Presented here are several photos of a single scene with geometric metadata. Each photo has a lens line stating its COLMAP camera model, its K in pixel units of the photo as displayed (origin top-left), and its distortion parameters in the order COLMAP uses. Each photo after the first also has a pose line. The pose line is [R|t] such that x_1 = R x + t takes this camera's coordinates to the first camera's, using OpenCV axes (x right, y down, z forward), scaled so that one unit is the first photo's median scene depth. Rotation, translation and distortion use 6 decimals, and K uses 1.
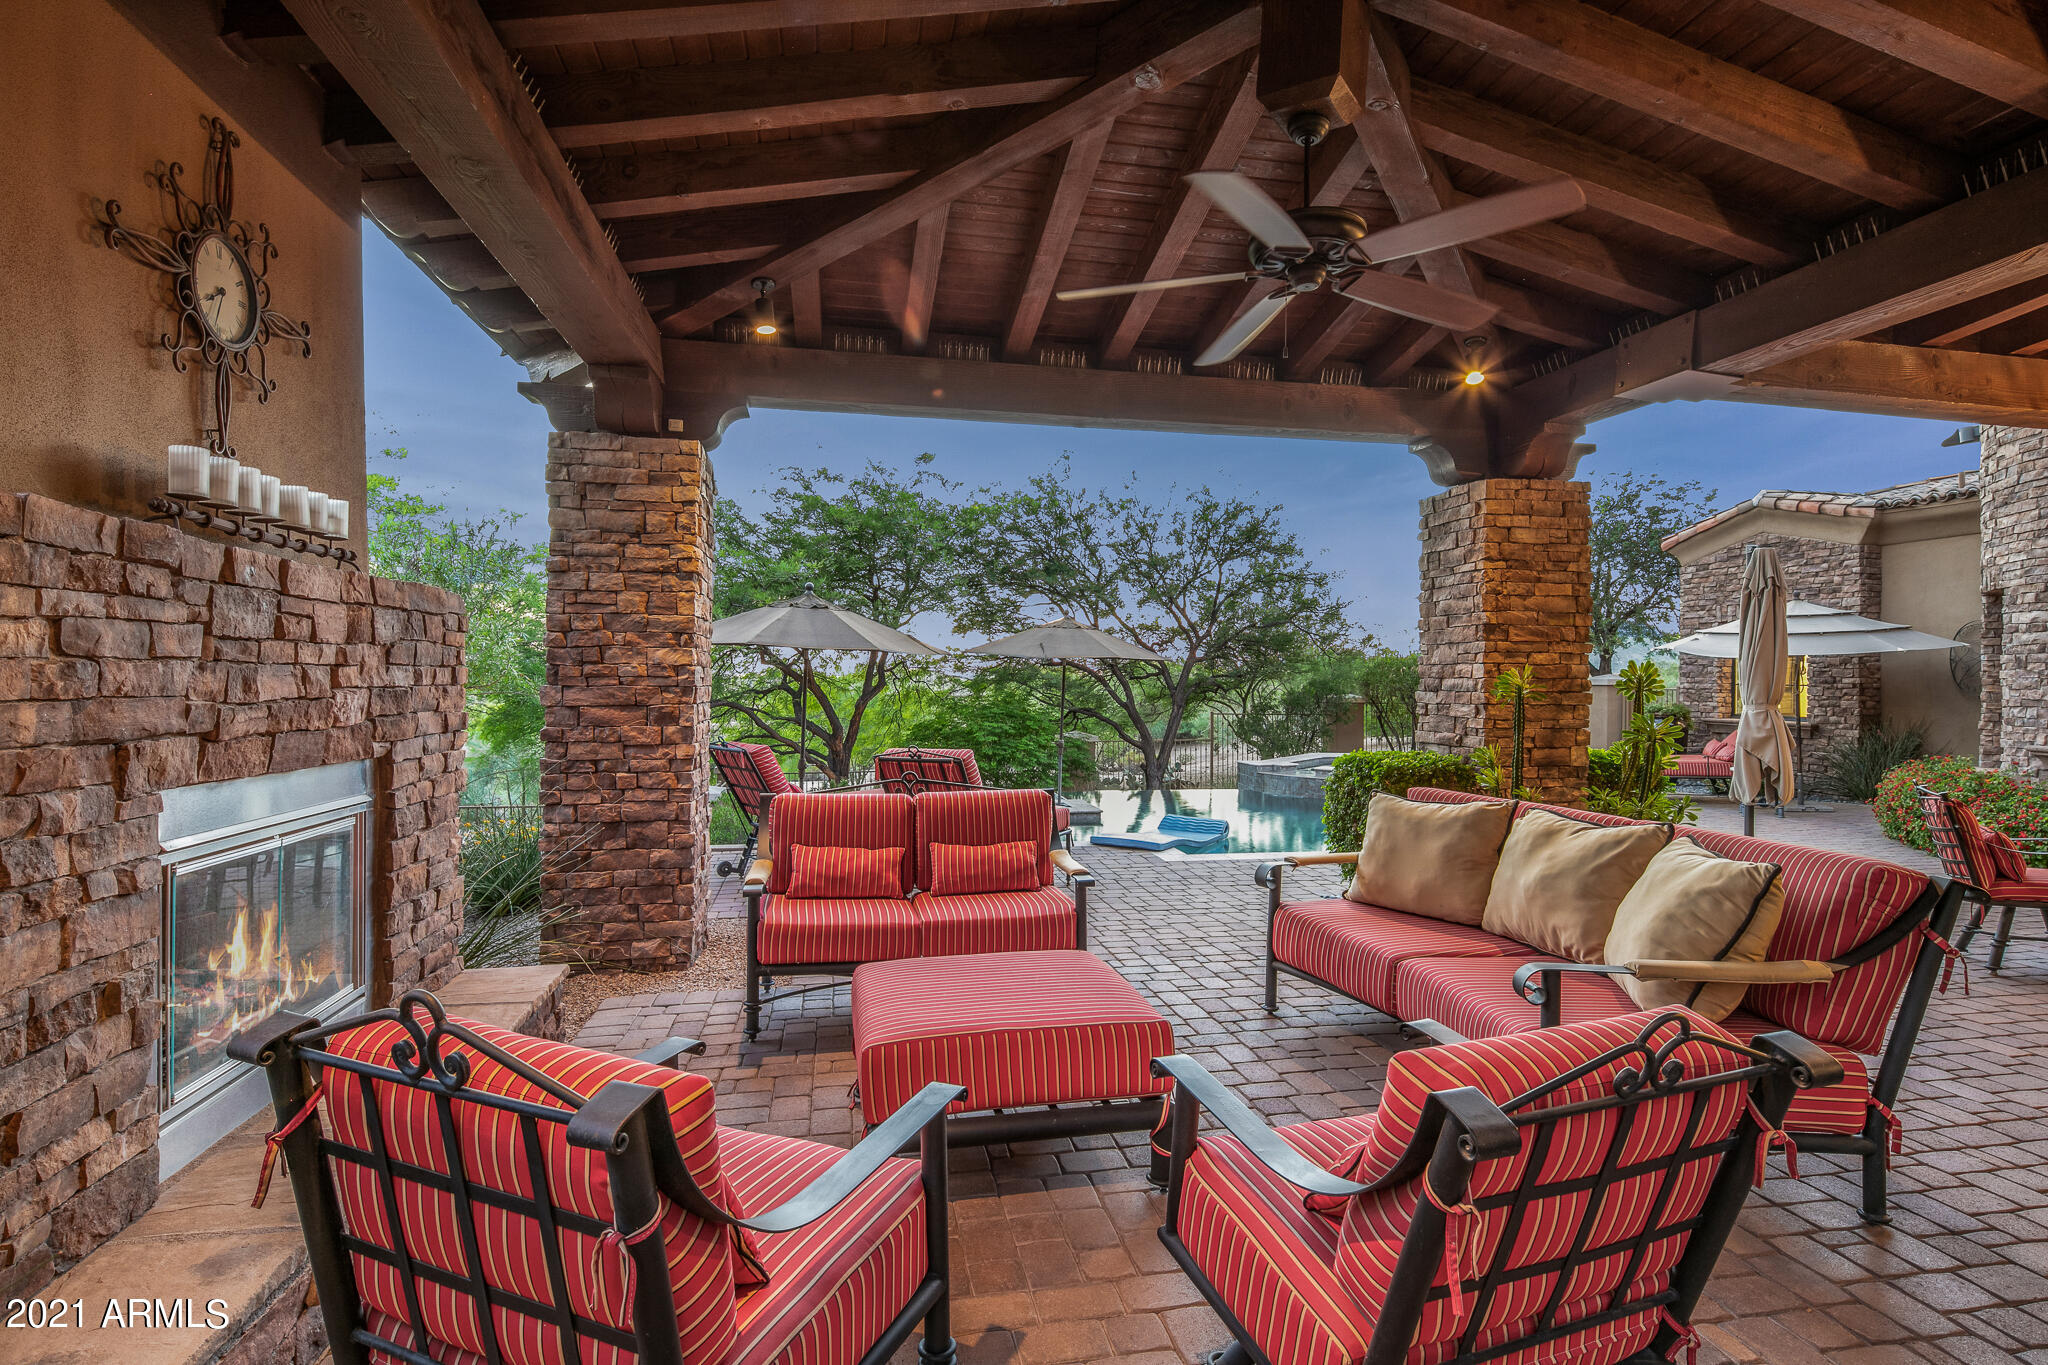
lens RADIAL K [[1005.0, 0, 1030.8], [0, 1005.0, 677.1], [0, 0, 1]] dist [0.006772, -0.004123]
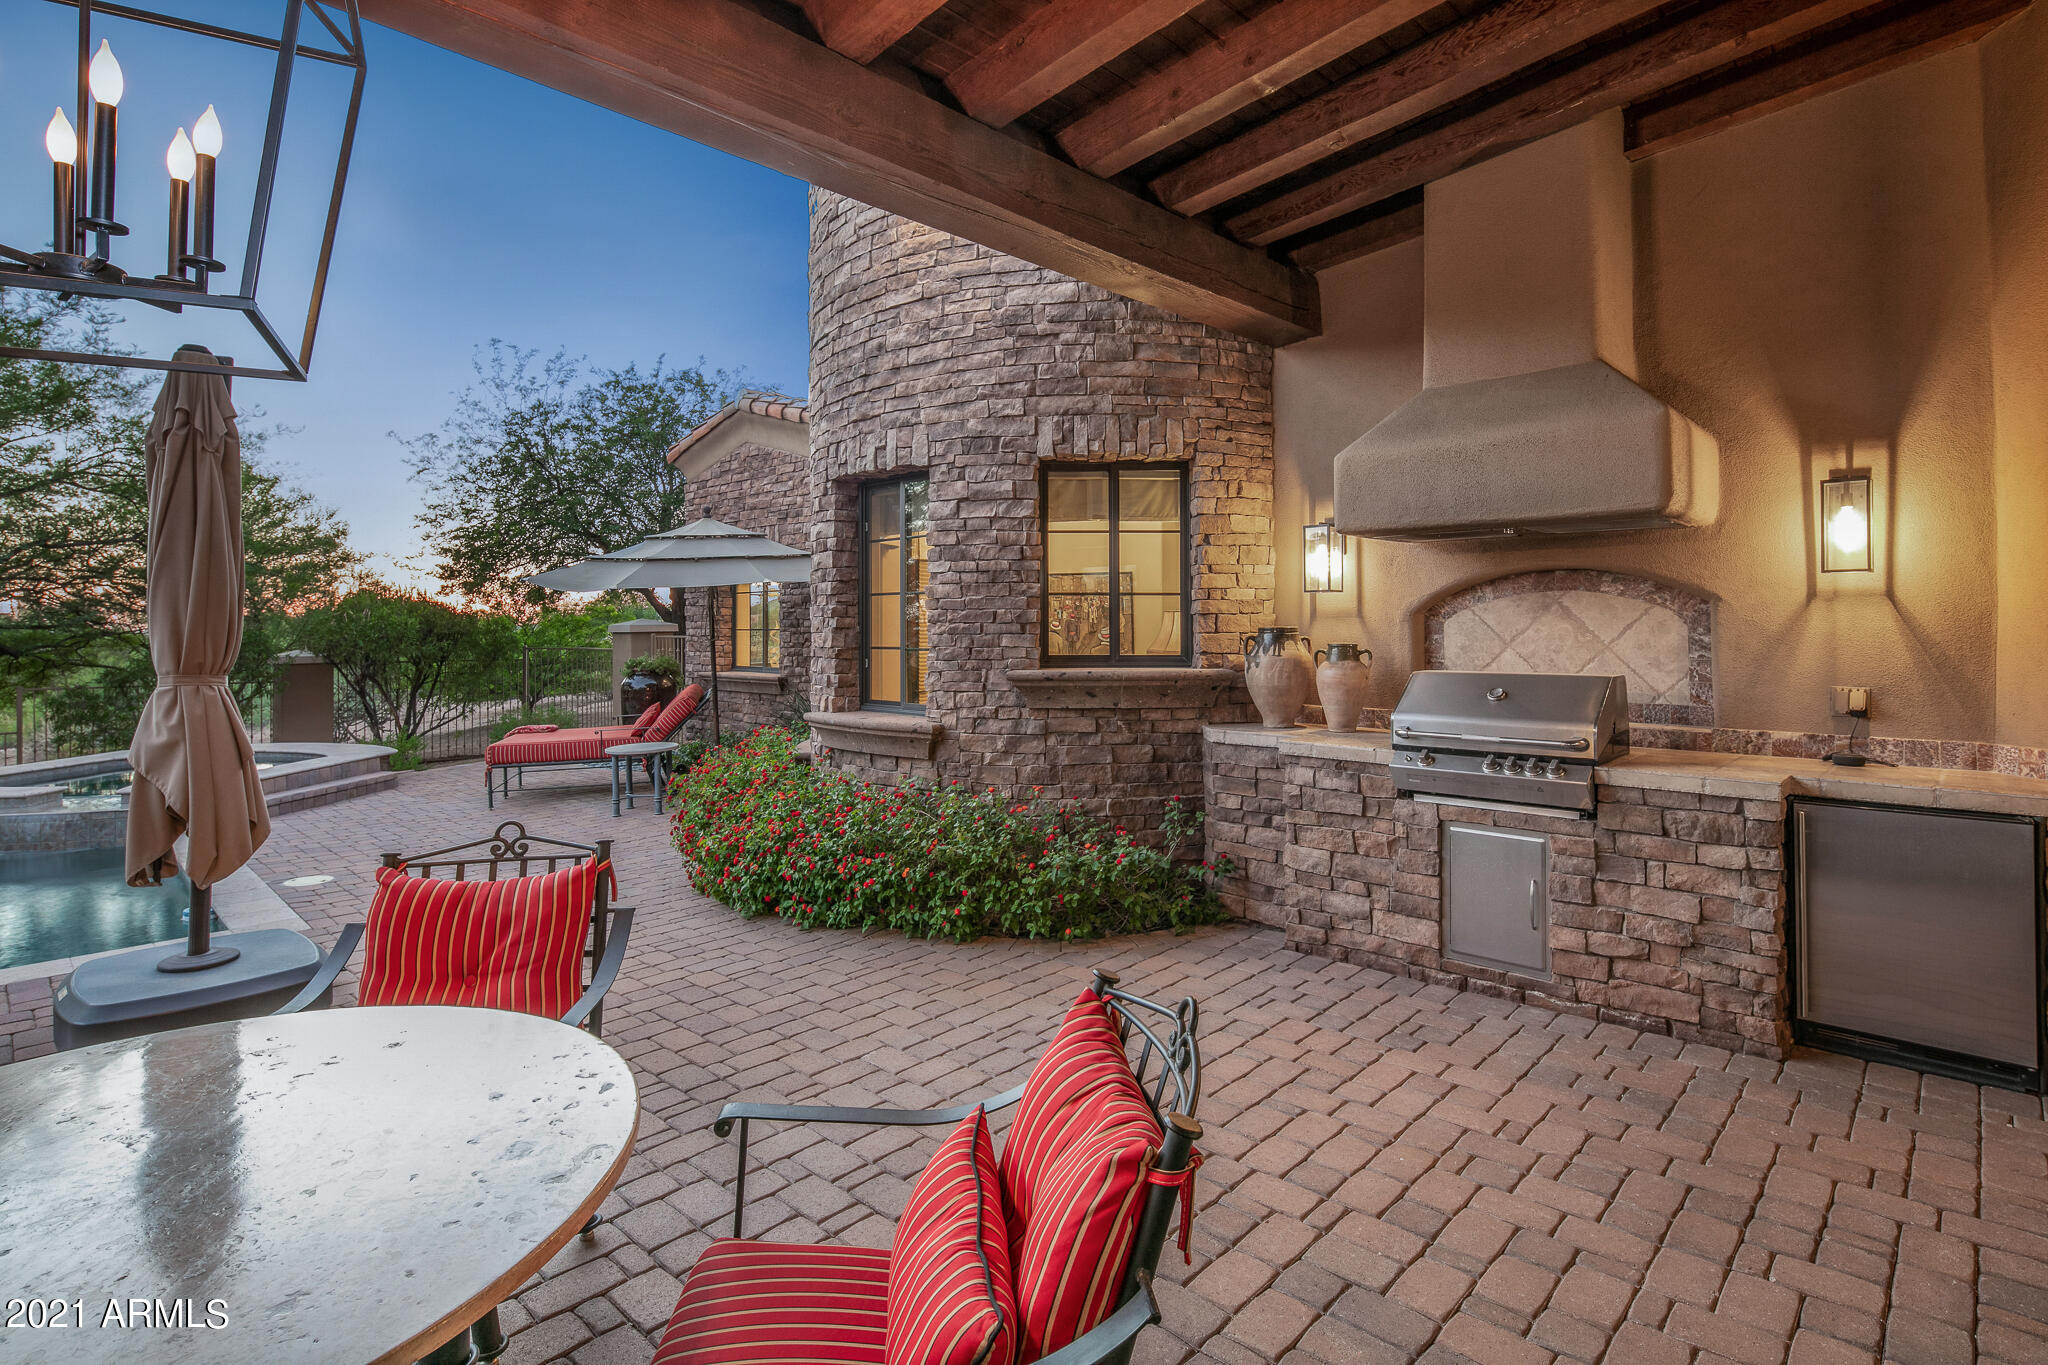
lens RADIAL K [[1005.0, 0, 1033.1], [0, 1005.0, 609.3], [0, 0, 1]] dist [0.006772, -0.004123]
pose [[0.811999, -0.000755, 0.583658, 0.992712], [0.010744, 0.999849, -0.013654, 0.009701], [-0.583560, 0.017358, 0.811885, 0.474948]]
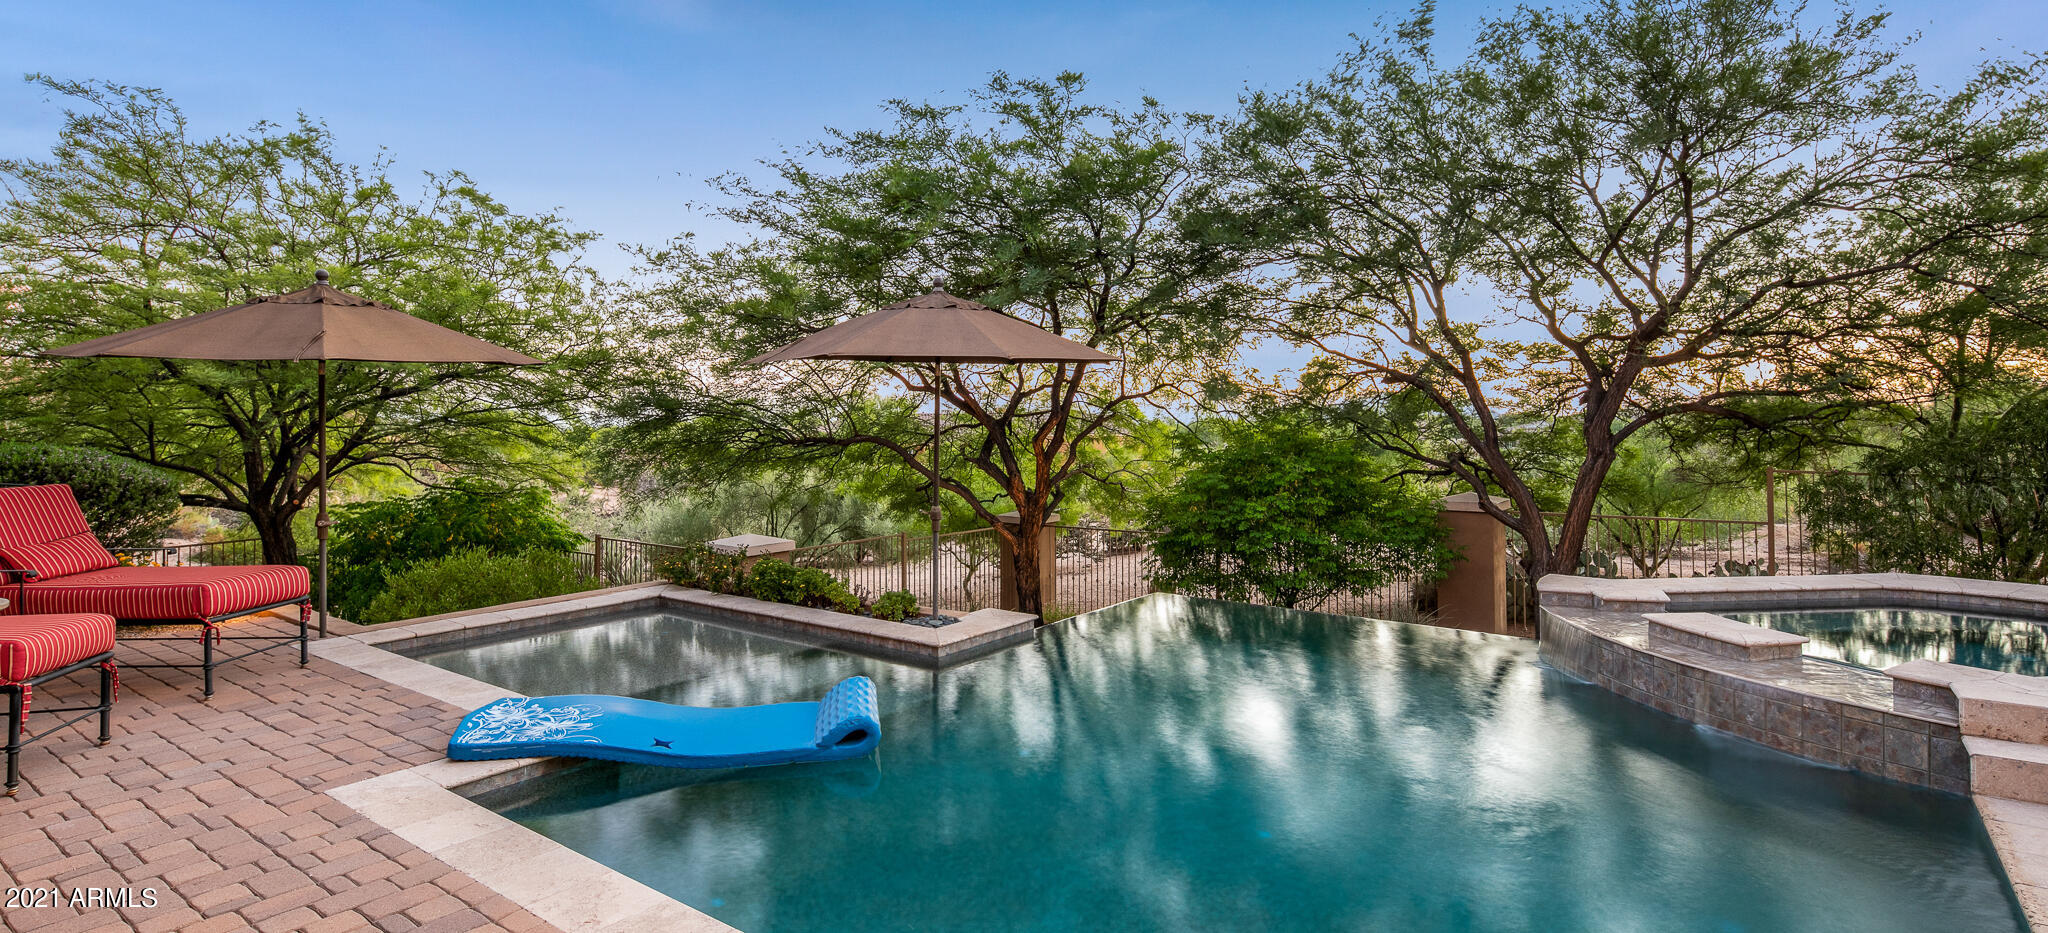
lens RADIAL K [[1006.3, 0, 1031.6], [0, 1006.3, 406.9], [0, 0, 1]] dist [-0.004939, -0.000140]
pose [[0.679925, -0.013211, -0.733163, 0.910618], [0.006593, 0.999907, -0.011903, 0.027373], [0.733252, 0.003259, 0.679949, 1.243365]]
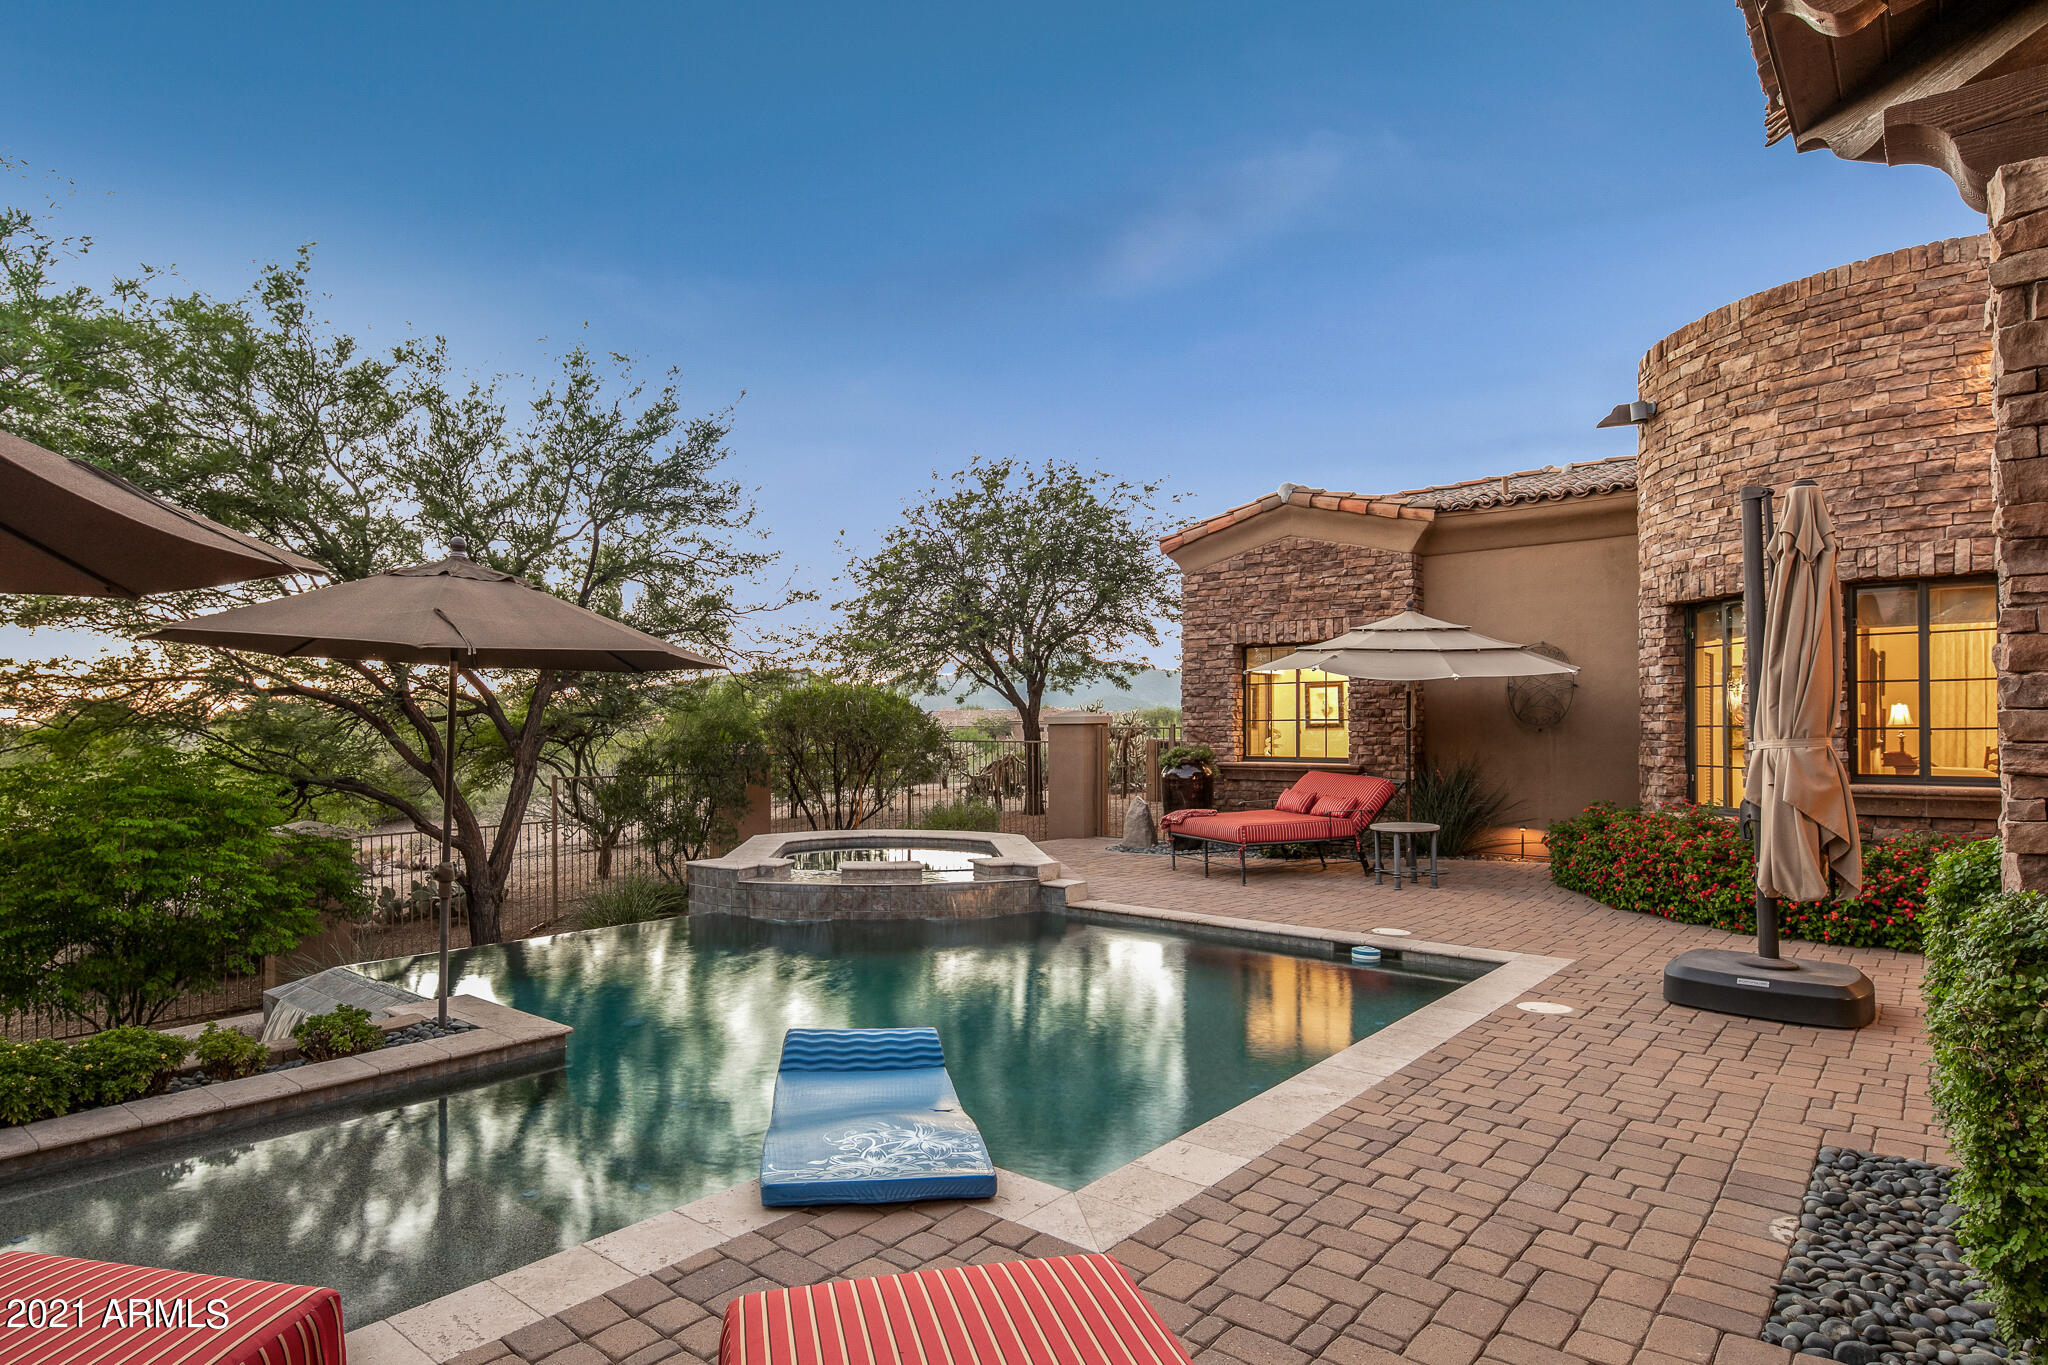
lens RADIAL K [[1129.7, 0, 928.6], [0, 1129.7, 723.0], [0, 0, 1]] dist [0.003559, -0.003375]
pose [[0.793998, -0.006761, 0.607883, -0.164338], [0.008953, 0.999960, -0.000573, 0.017637], [-0.607855, 0.005897, 0.794026, 1.000009]]
